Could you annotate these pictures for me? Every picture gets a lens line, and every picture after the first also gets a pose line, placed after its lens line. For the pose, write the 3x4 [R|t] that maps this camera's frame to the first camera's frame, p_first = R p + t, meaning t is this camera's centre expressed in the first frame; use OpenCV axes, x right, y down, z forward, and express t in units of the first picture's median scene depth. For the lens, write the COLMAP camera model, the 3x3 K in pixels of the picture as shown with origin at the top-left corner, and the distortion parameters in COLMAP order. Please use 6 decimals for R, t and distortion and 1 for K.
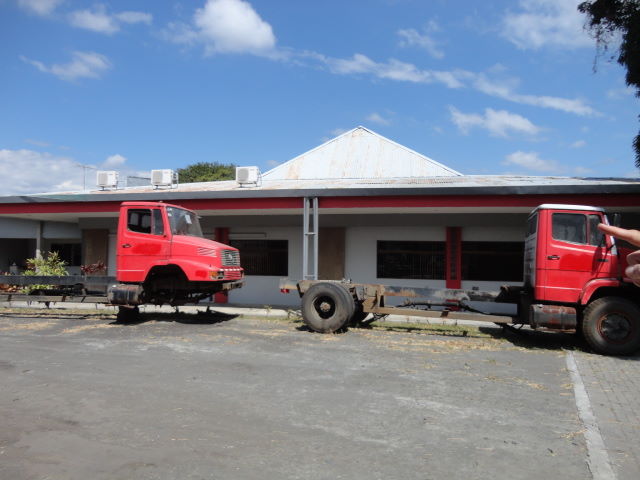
lens RADIAL K [[473.9, 0, 320.2], [0, 473.9, 231.3], [0, 0, 1]] dist [0.002028, 0.000533]
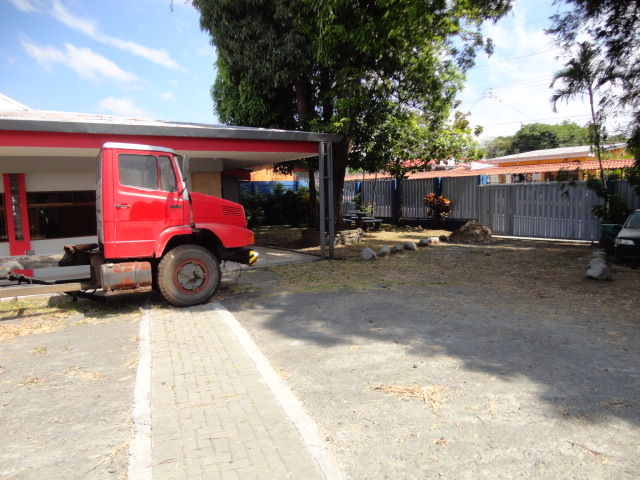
lens RADIAL K [[473.9, 0, 320.2], [0, 473.9, 231.3], [0, 0, 1]] dist [0.002028, 0.000533]
pose [[0.708674, -0.097989, 0.698699, 0.149021], [0.021586, 0.992856, 0.117349, 0.007205], [-0.705206, -0.068080, 0.705726, 0.153122]]
